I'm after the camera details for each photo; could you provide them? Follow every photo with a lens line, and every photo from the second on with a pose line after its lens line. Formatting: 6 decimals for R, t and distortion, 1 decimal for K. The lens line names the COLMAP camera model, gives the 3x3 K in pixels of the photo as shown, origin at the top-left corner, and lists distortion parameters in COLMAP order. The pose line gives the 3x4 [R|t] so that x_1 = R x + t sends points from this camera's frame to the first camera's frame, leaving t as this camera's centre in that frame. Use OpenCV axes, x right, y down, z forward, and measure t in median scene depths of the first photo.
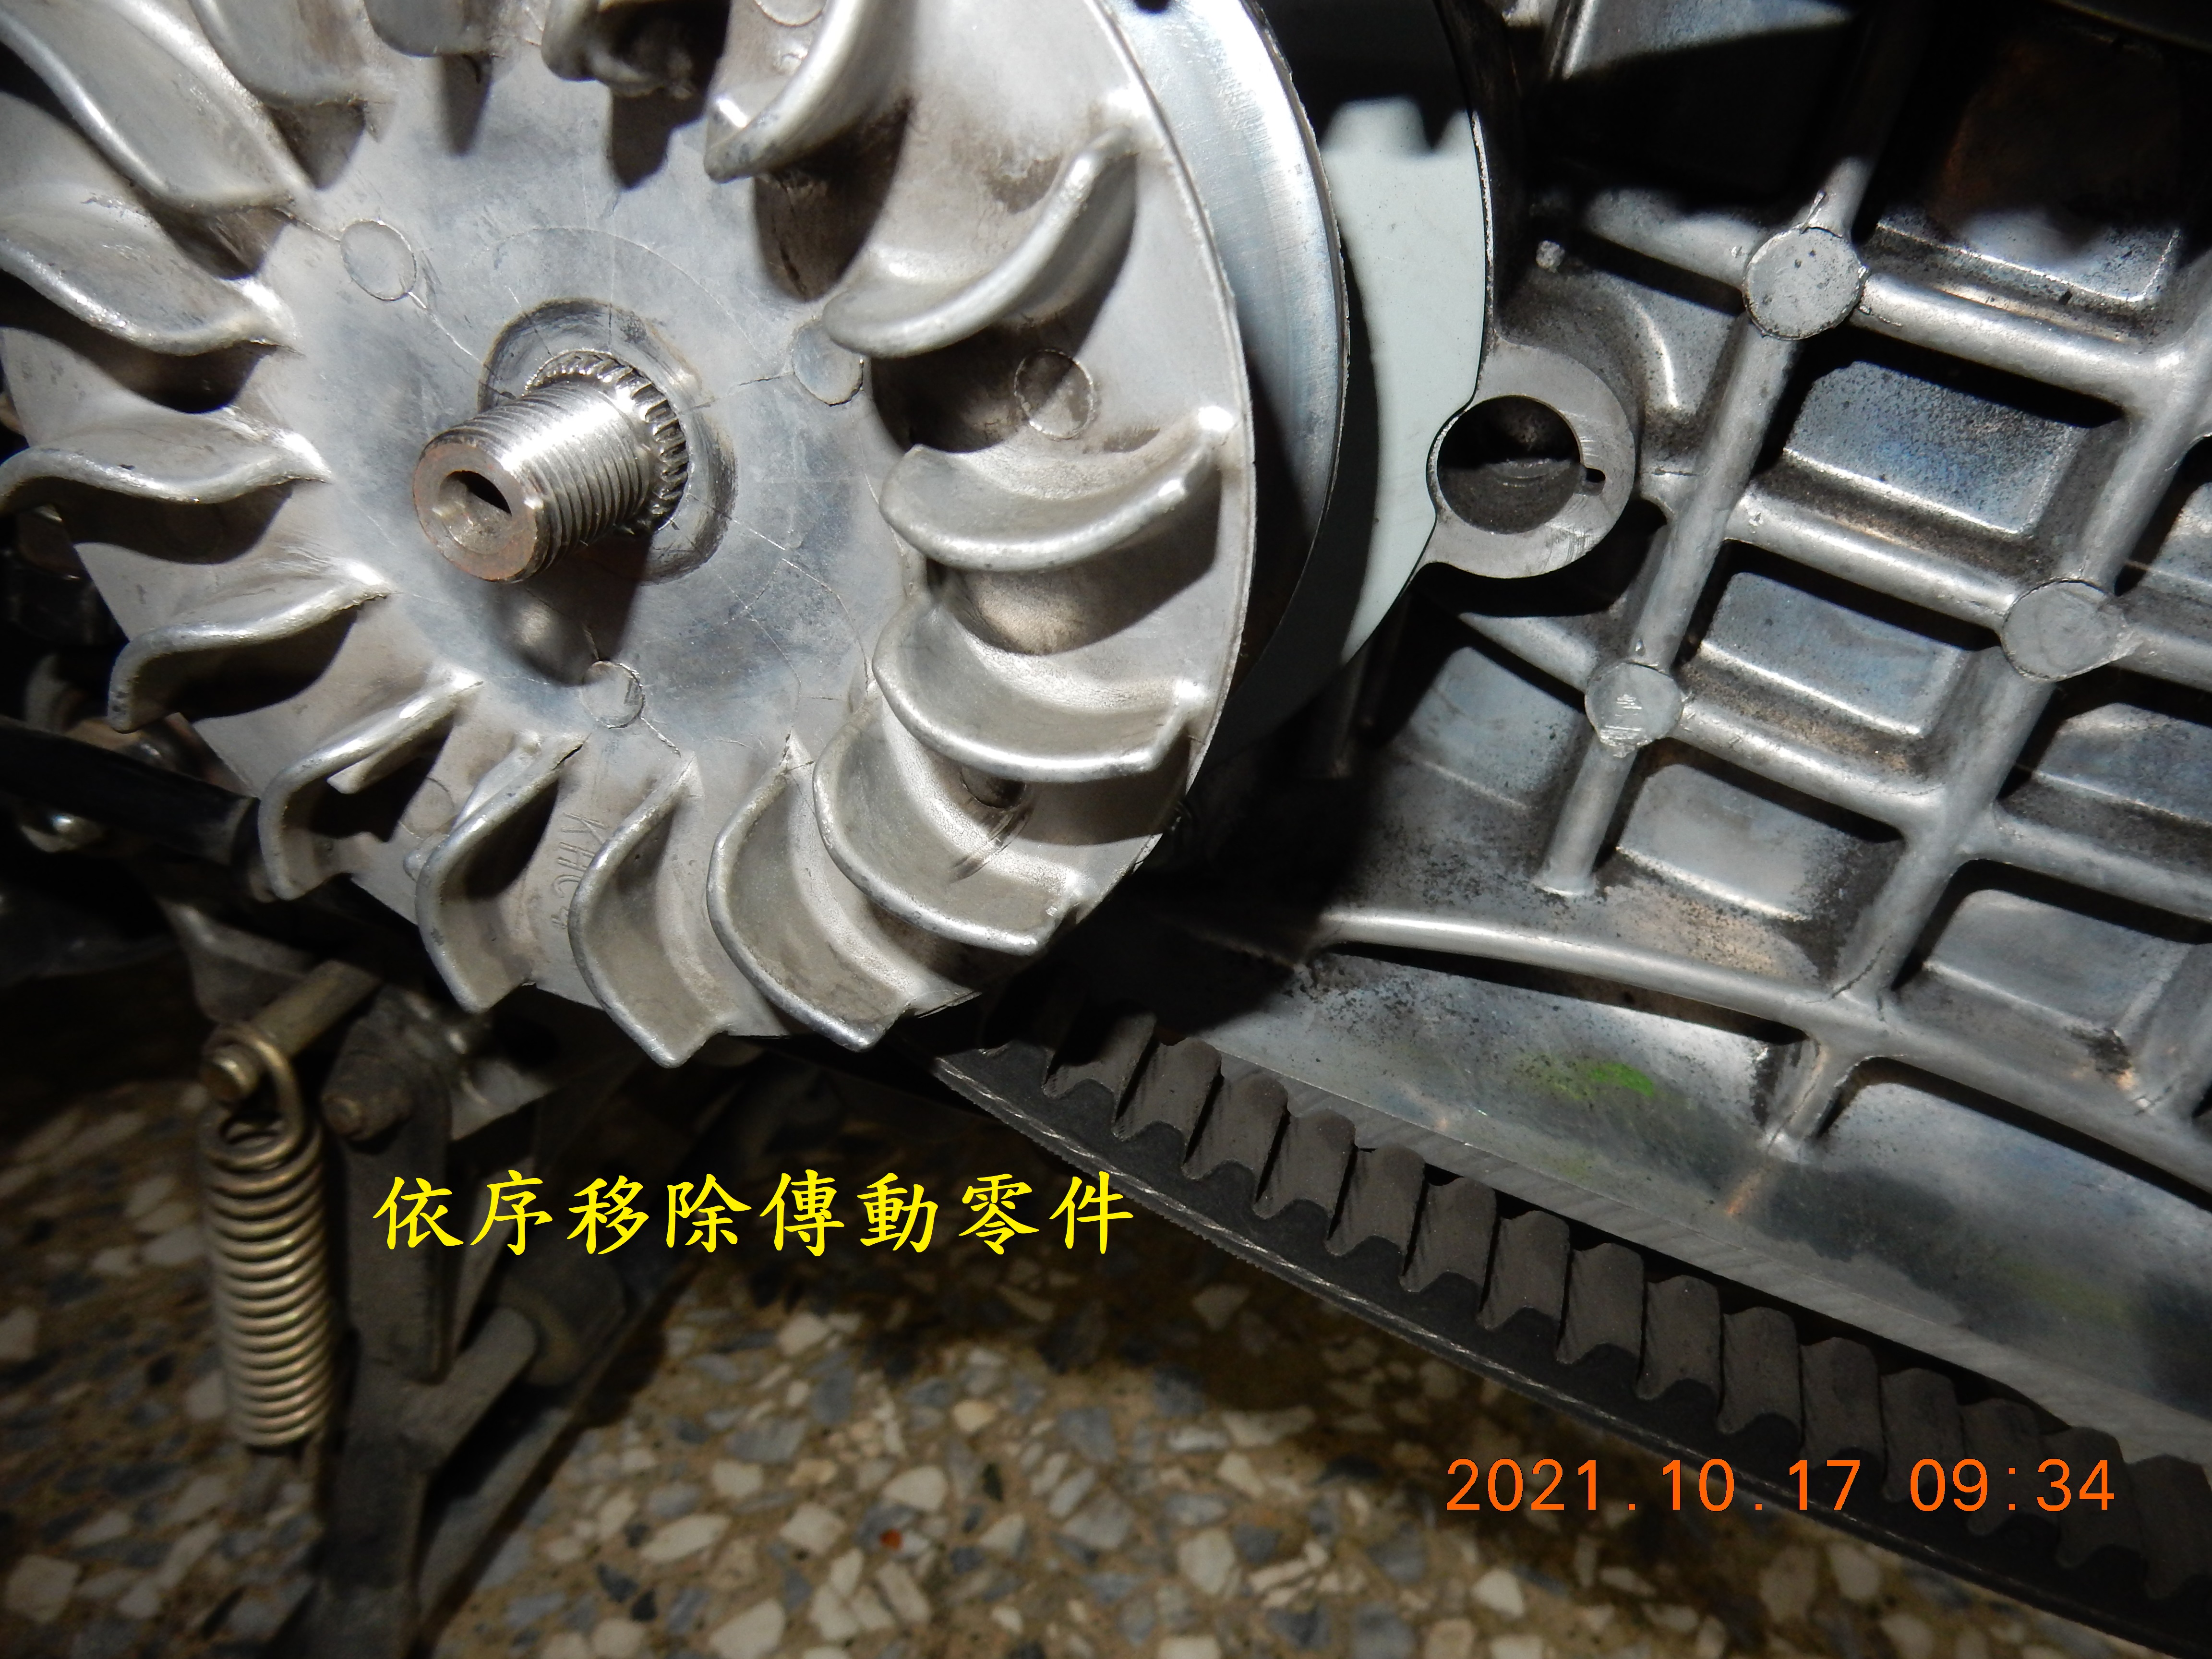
lens RADIAL K [[1628.5, 0, 1106.0], [0, 1628.5, 829.5], [0, 0, 1]] dist [0.001727, -0.003014]
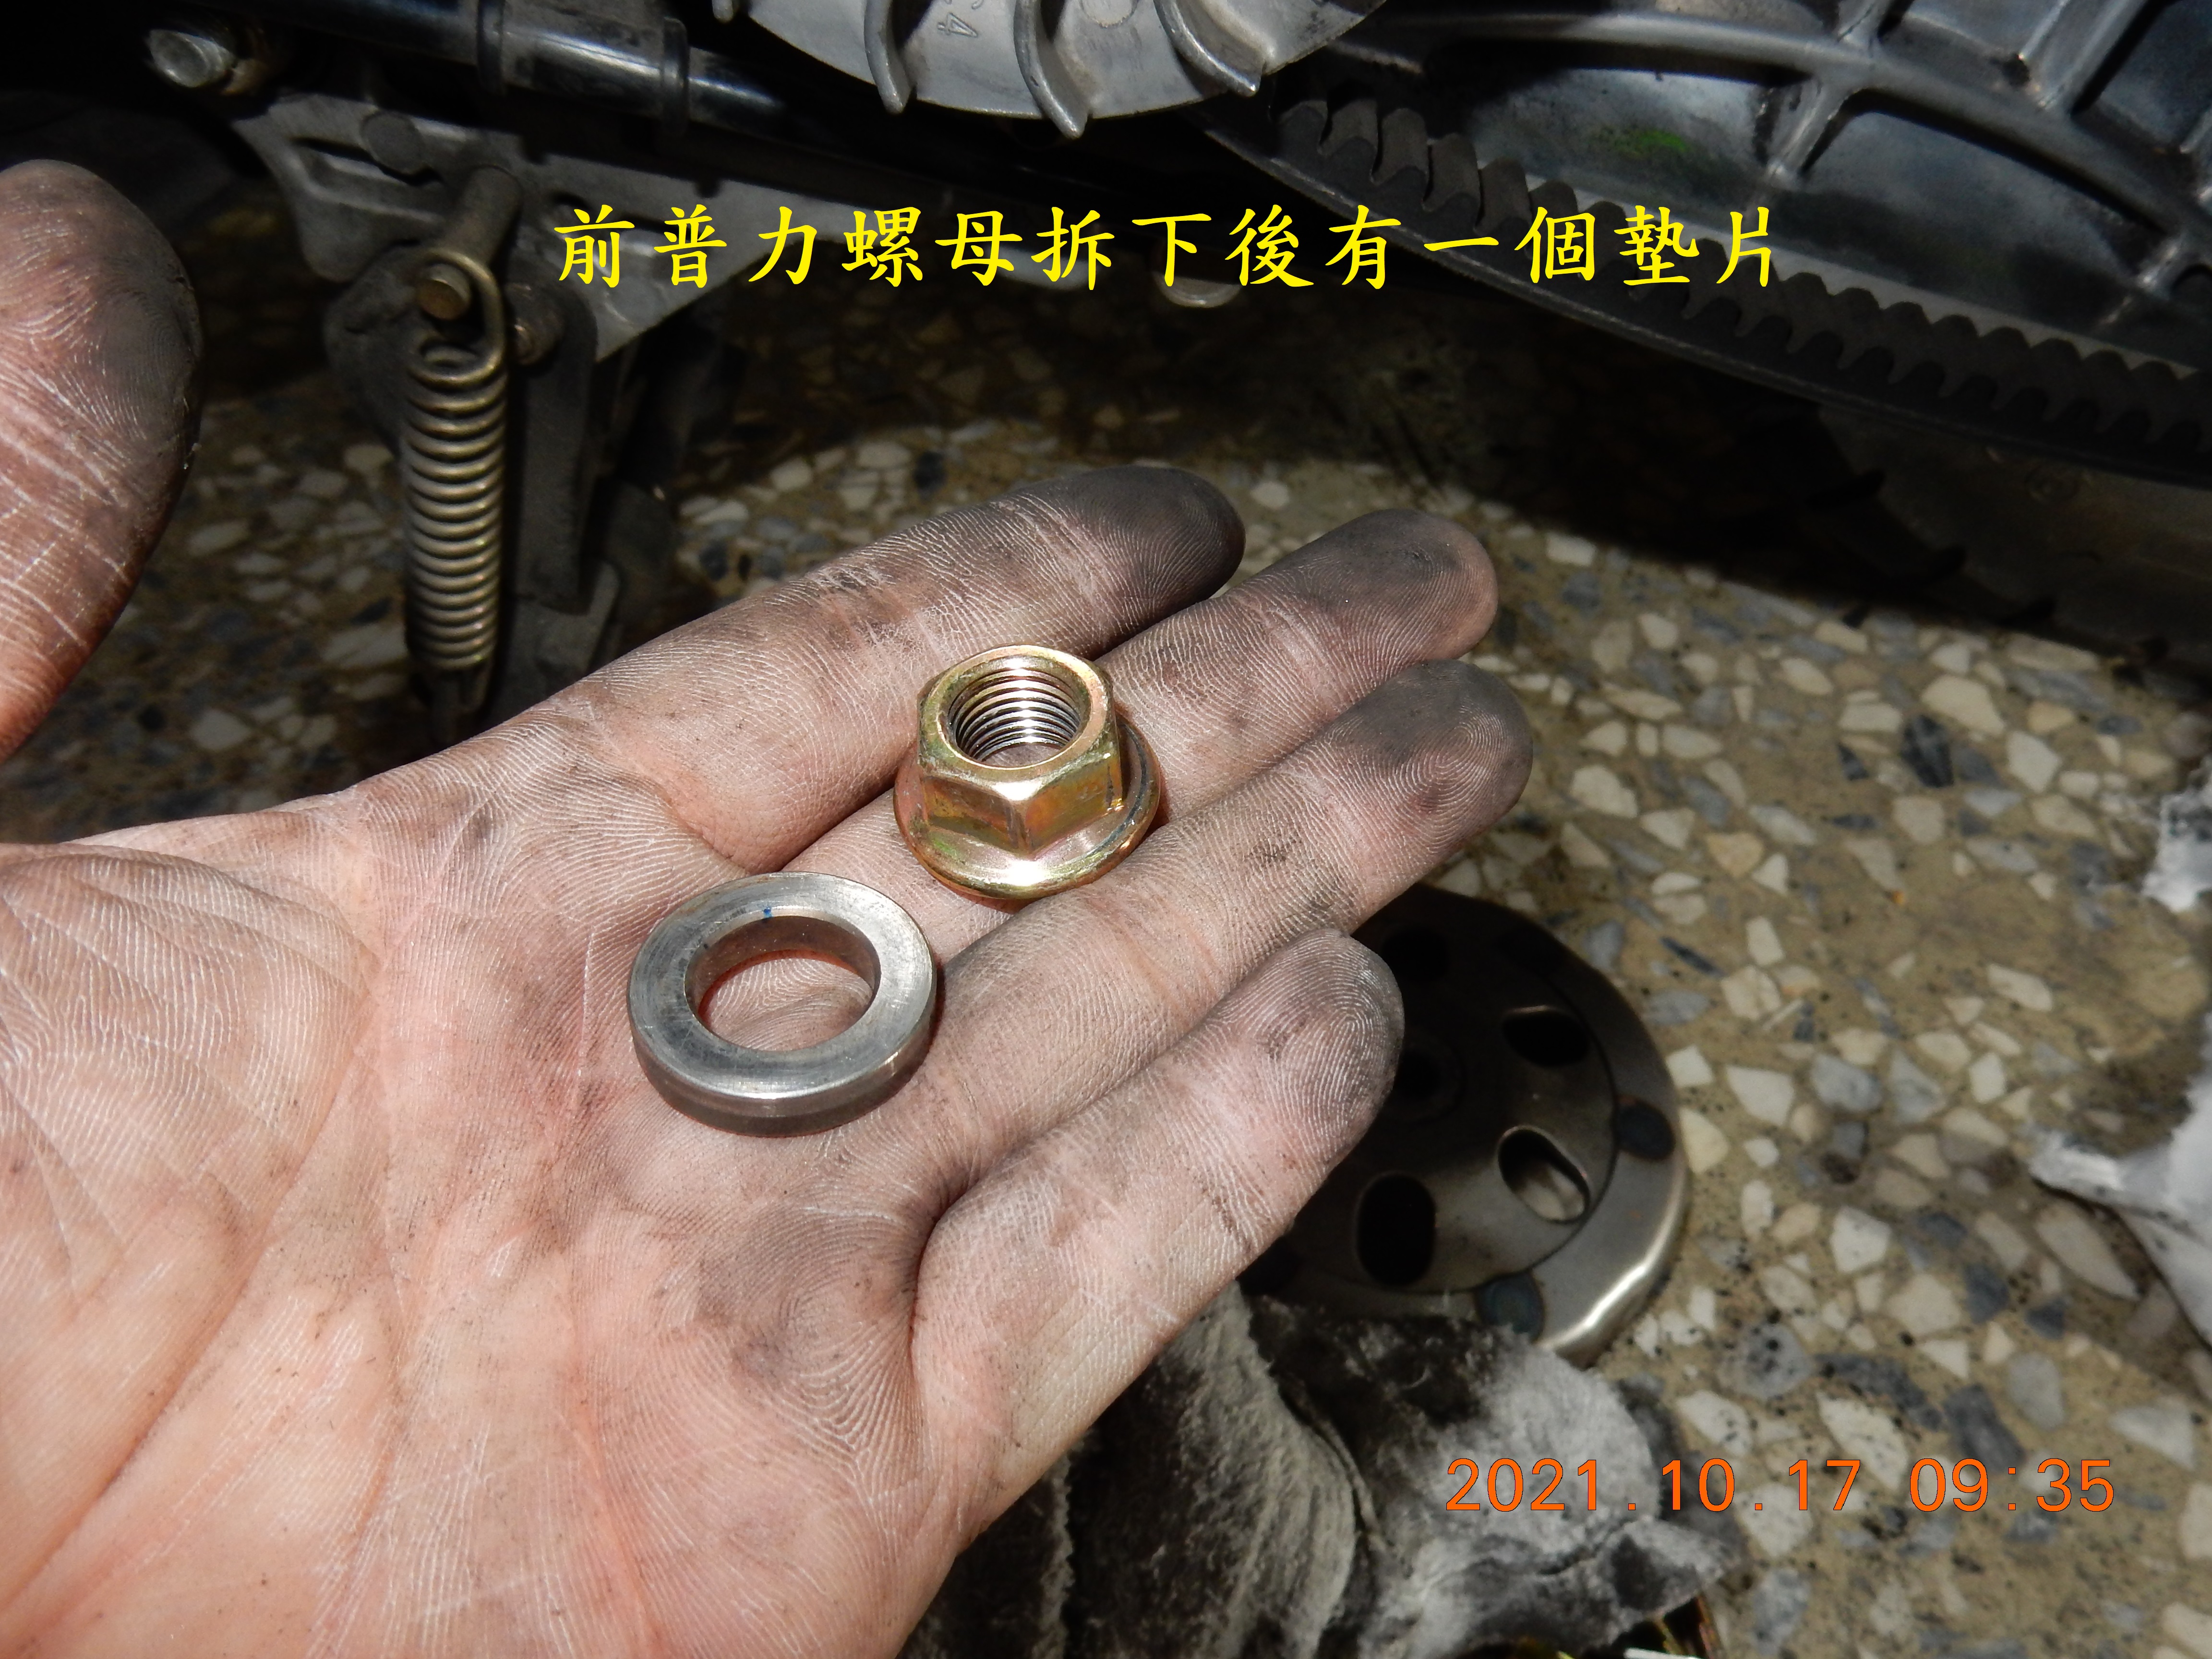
lens RADIAL K [[1628.5, 0, 1106.0], [0, 1628.5, 829.5], [0, 0, 1]] dist [0.001727, -0.003014]
pose [[0.971155, -0.168142, 0.169072, -0.425652], [0.090830, 0.916459, 0.389684, 0.114284], [-0.220470, -0.363087, 0.905296, -0.262940]]
